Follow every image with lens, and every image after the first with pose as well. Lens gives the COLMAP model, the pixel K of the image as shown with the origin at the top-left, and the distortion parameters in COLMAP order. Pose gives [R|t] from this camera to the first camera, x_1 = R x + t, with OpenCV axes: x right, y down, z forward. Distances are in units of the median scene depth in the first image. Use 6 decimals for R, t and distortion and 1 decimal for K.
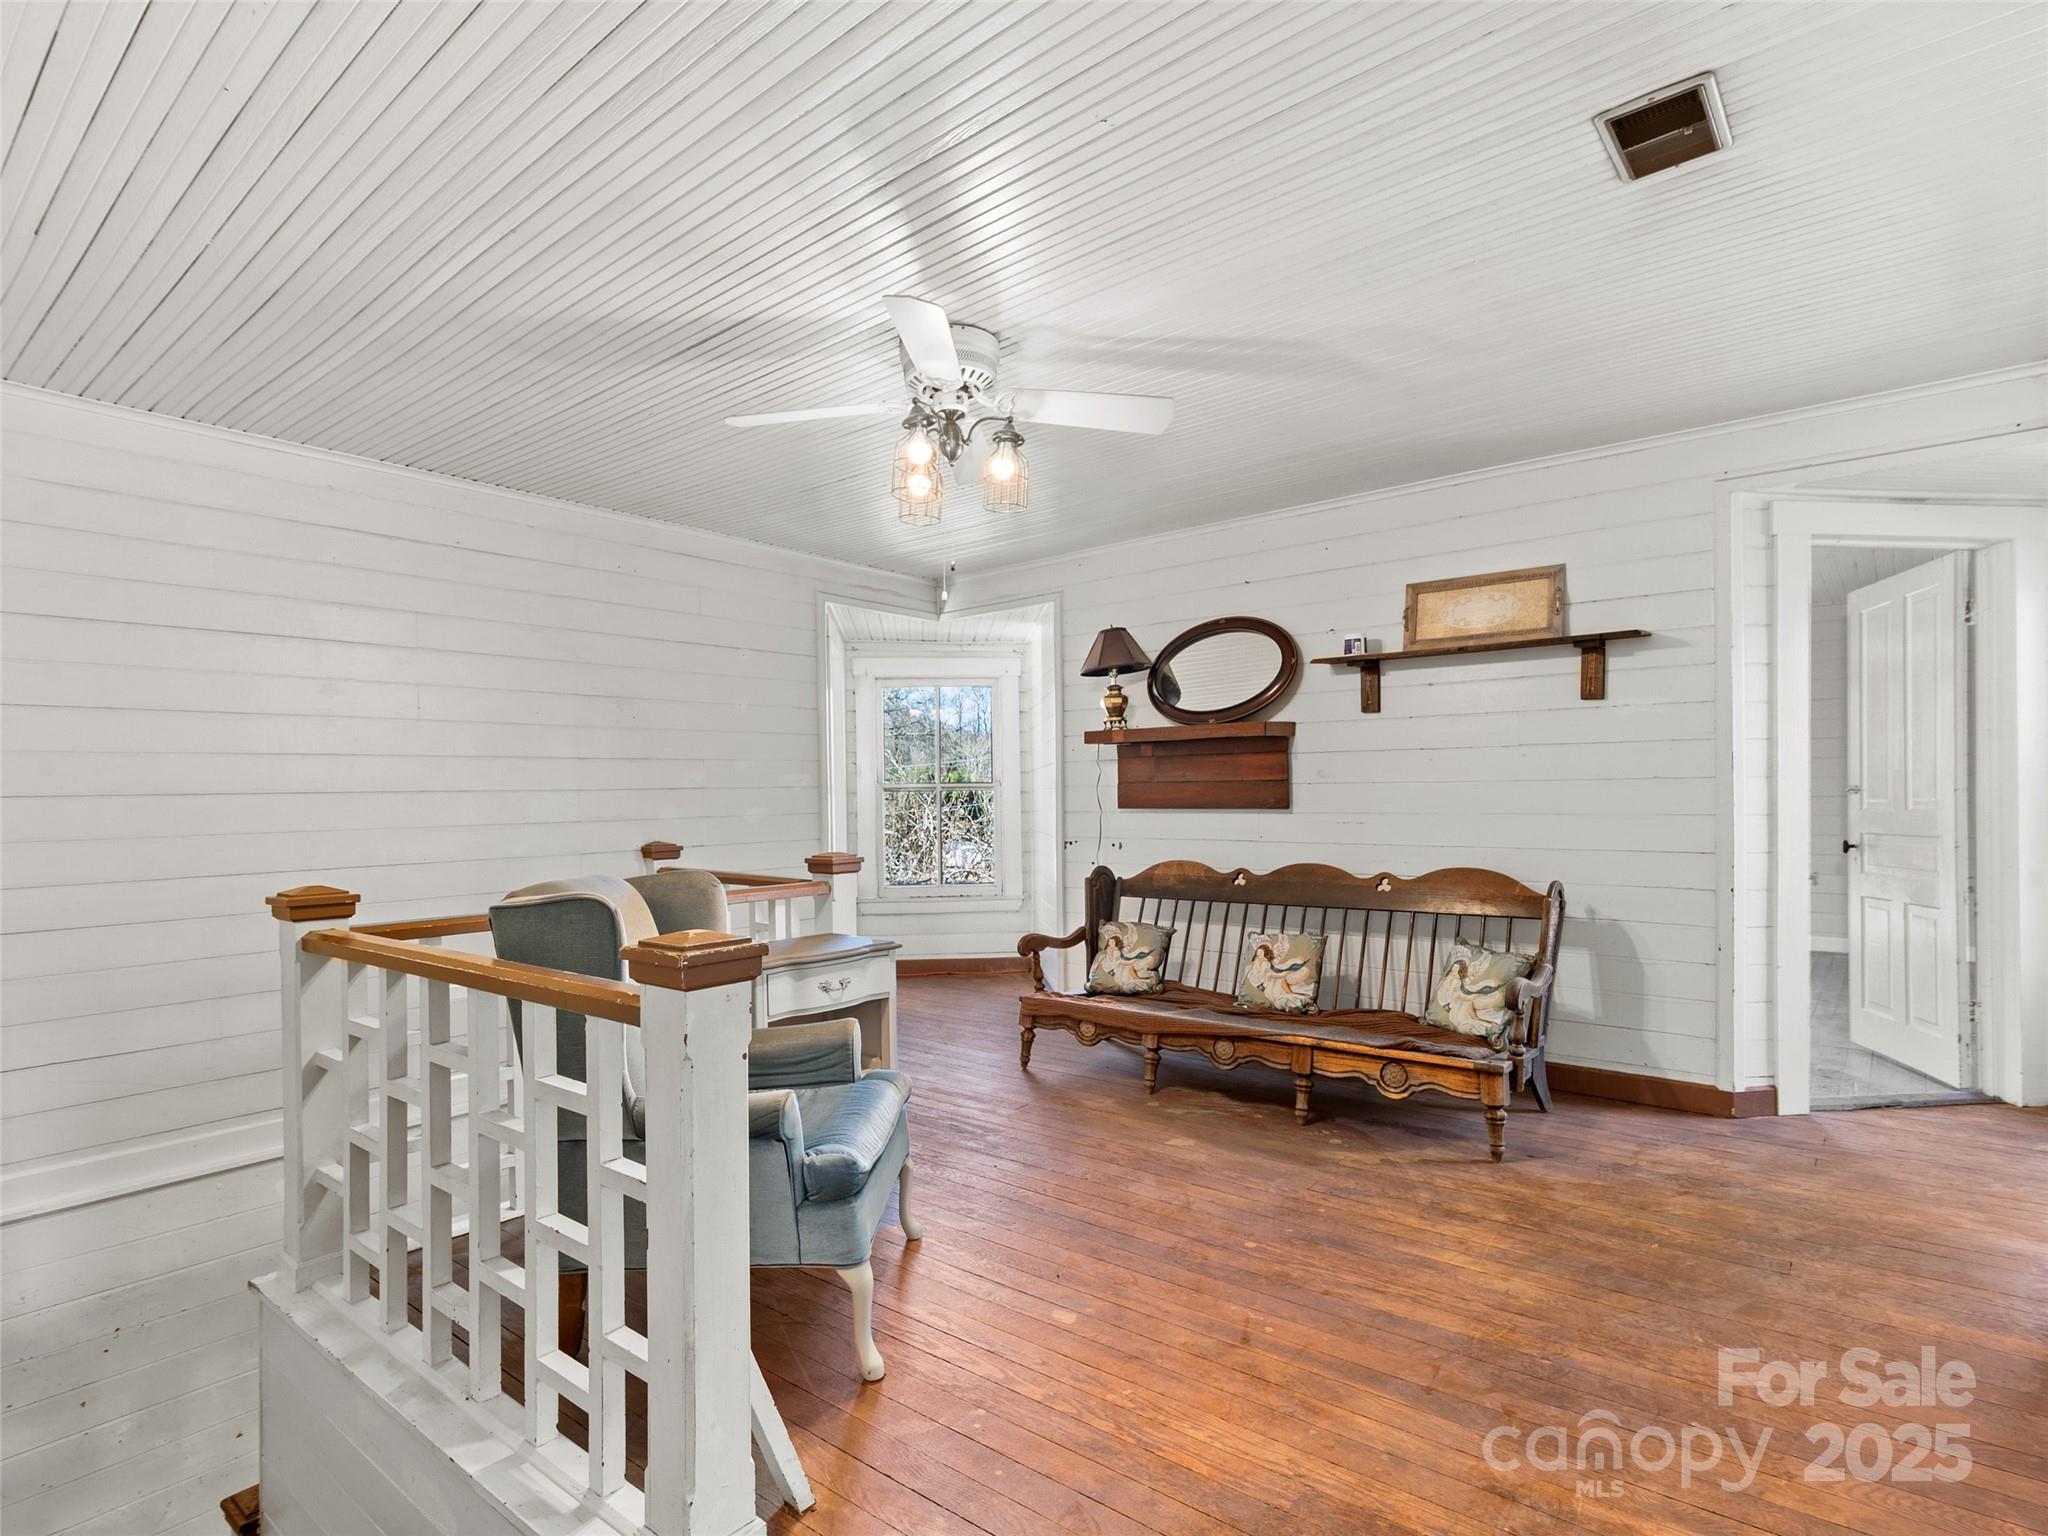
lens RADIAL K [[1060.1, 0, 1028.0], [0, 1060.1, 795.9], [0, 0, 1]] dist [0.000650, -0.000176]
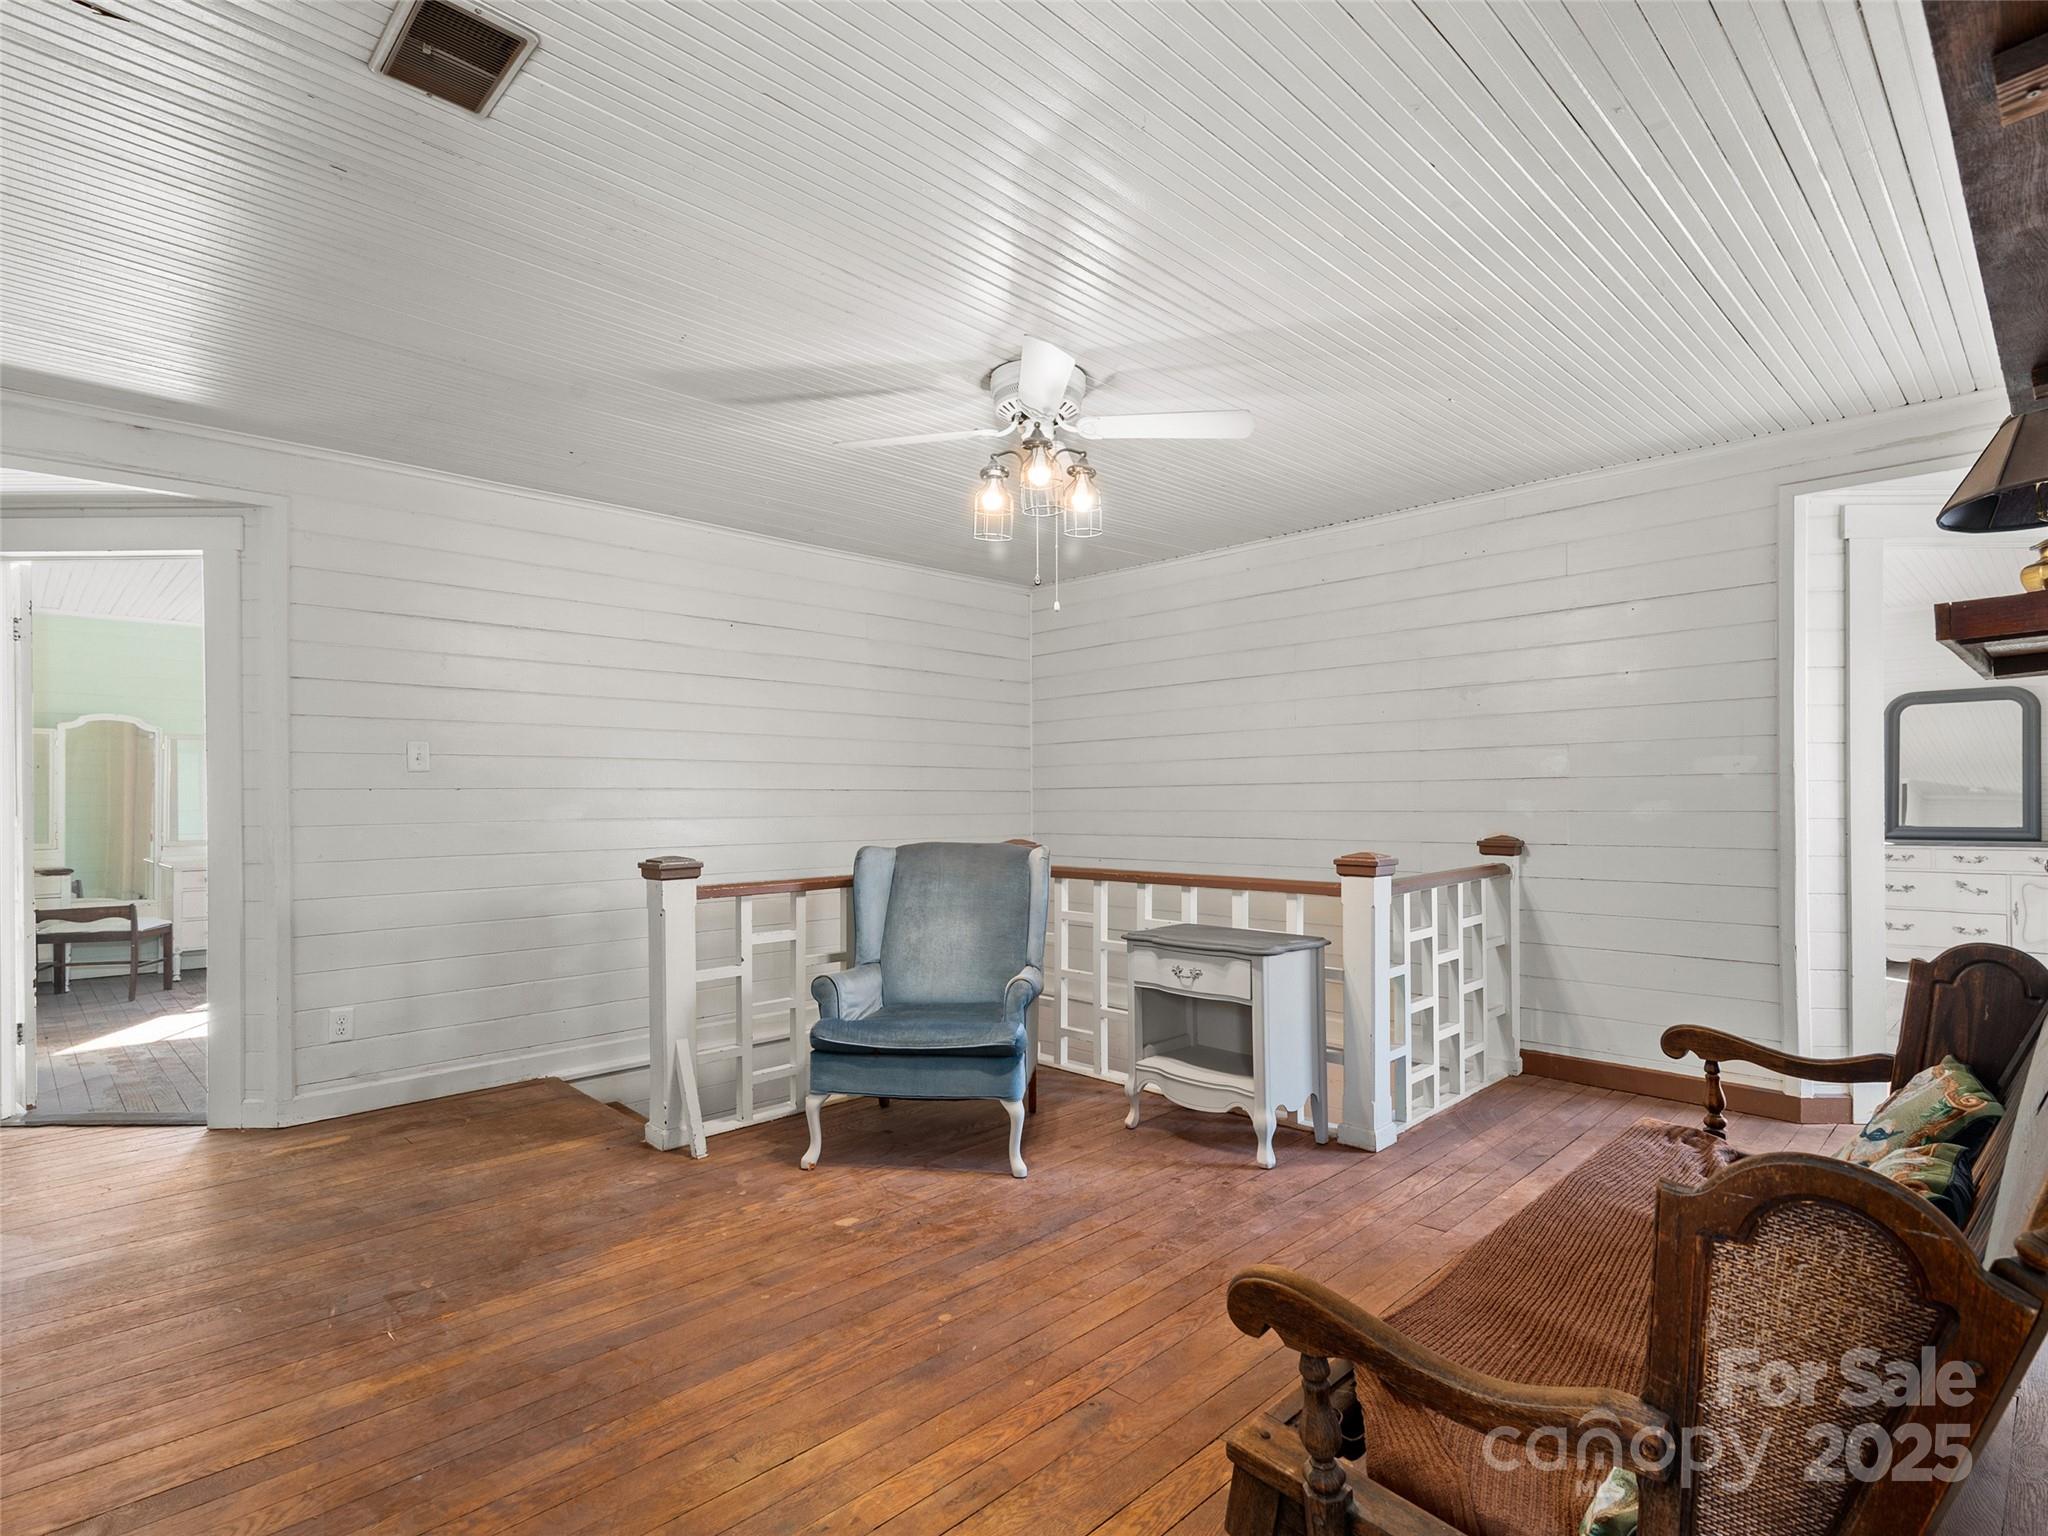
lens RADIAL K [[1060.1, 0, 1028.0], [0, 1060.1, 795.9], [0, 0, 1]] dist [0.000650, -0.000176]
pose [[-0.112275, 0.017137, -0.993529, 1.043604], [0.010236, 0.999818, 0.016089, -0.017354], [0.993624, -0.008364, -0.112430, 1.152007]]
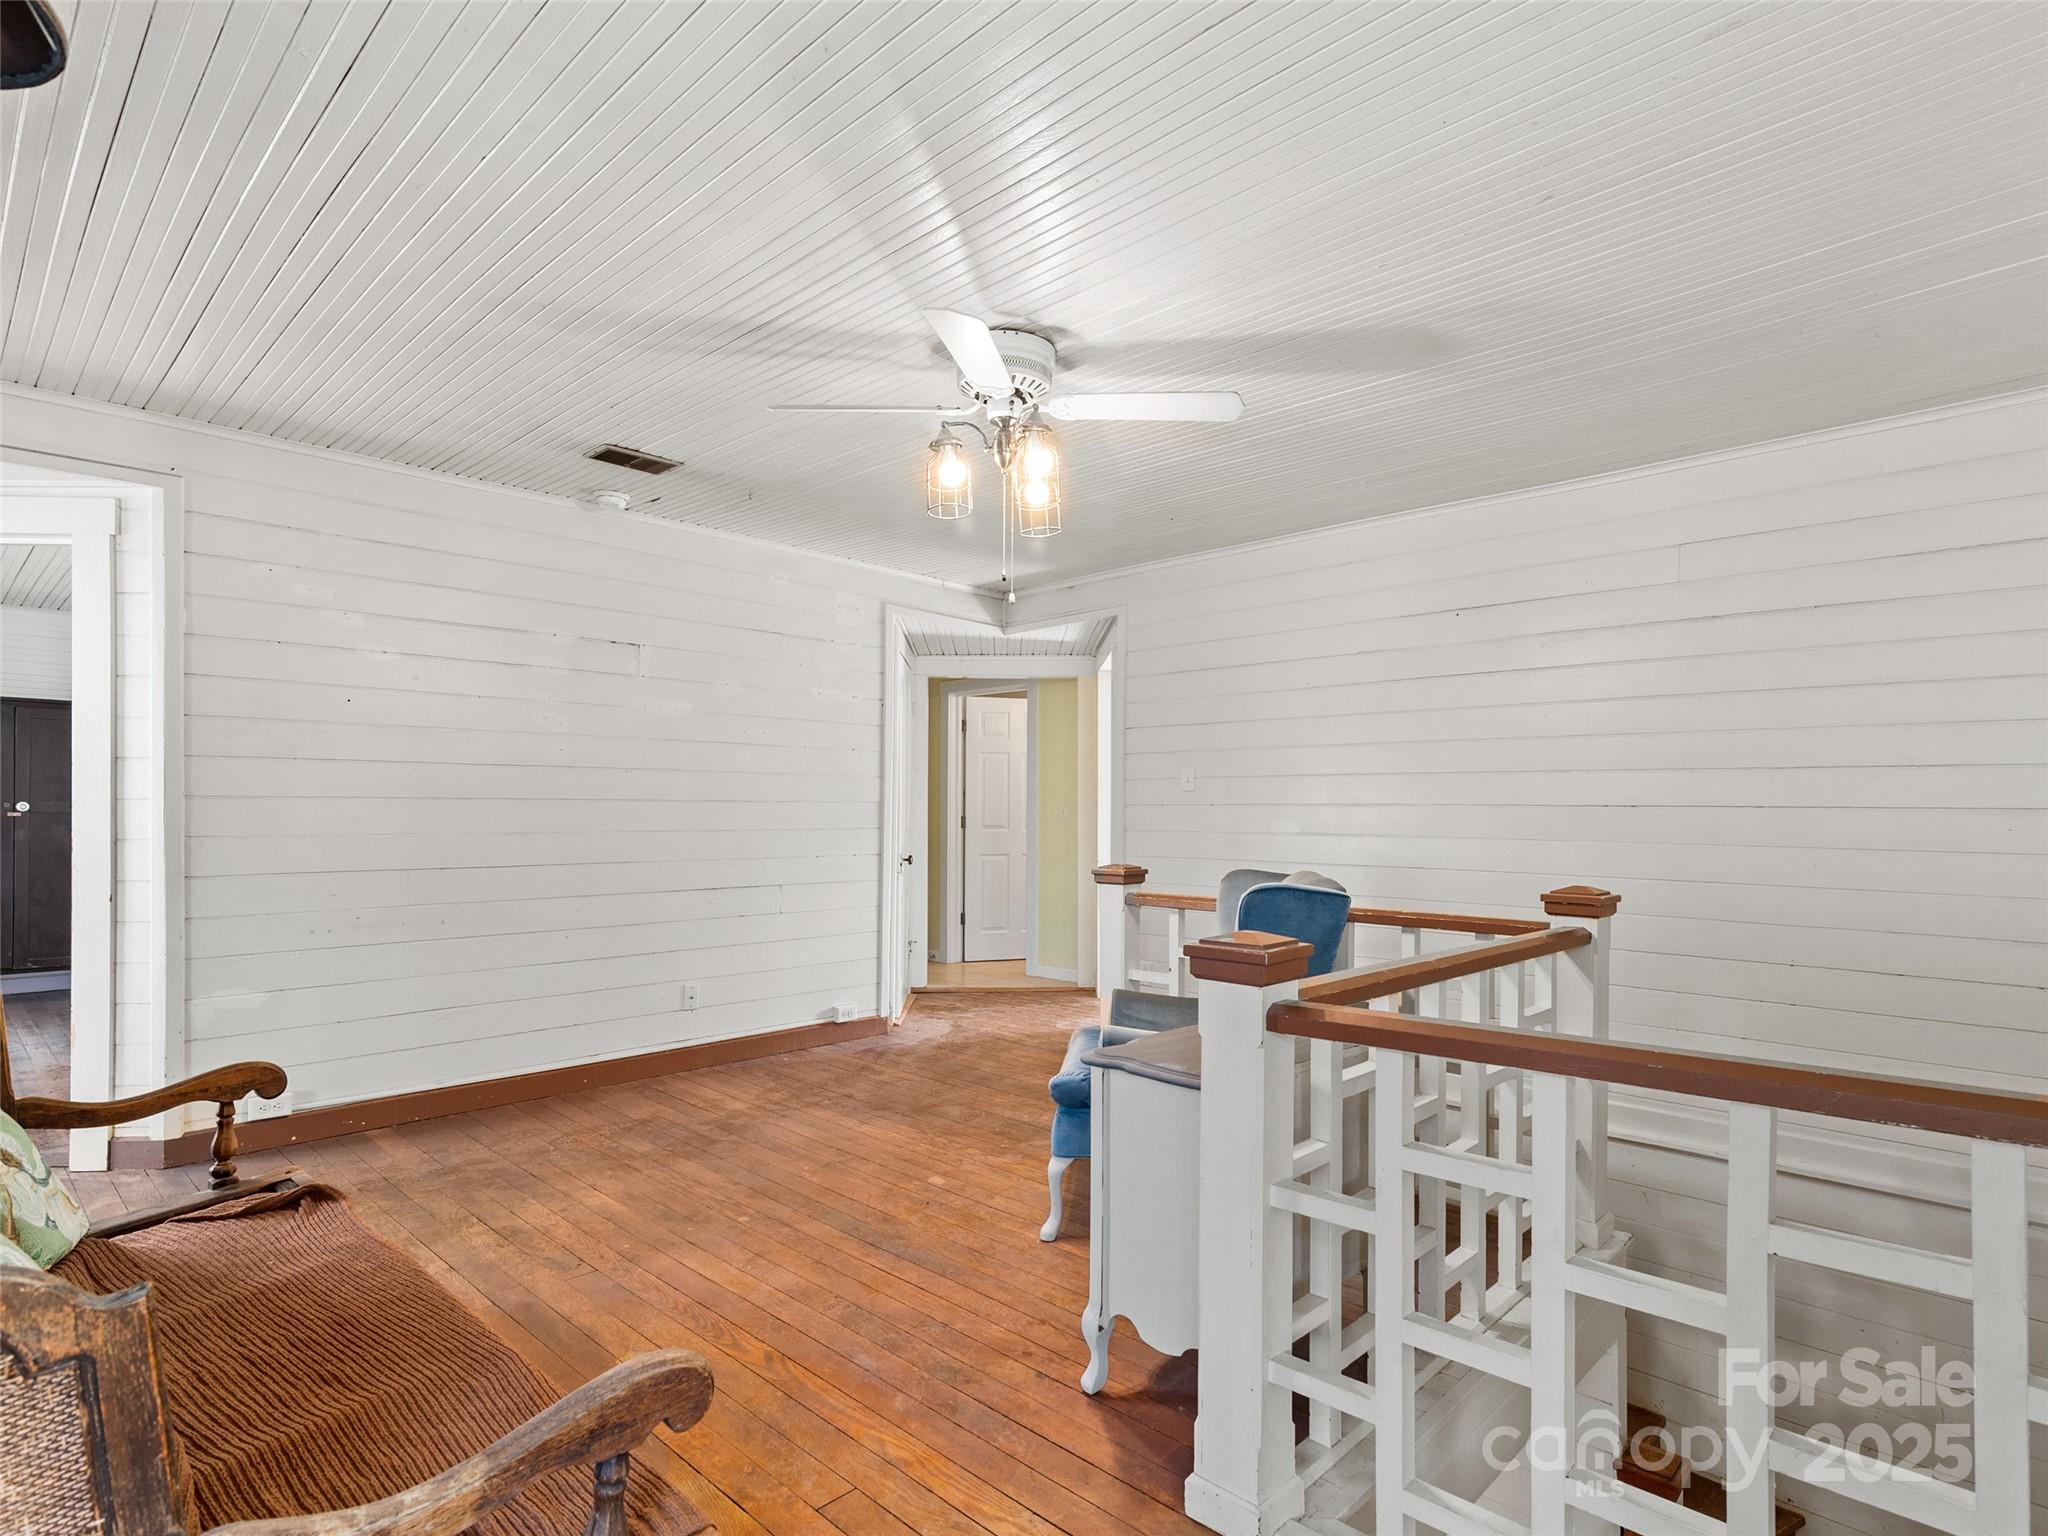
lens RADIAL K [[1060.1, 0, 1028.0], [0, 1060.1, 795.9], [0, 0, 1]] dist [0.000650, -0.000176]
pose [[-0.996510, 0.006283, 0.083237, -0.177943], [0.004890, 0.999845, -0.016930, 0.001753], [-0.083330, -0.016464, -0.996386, 2.055629]]
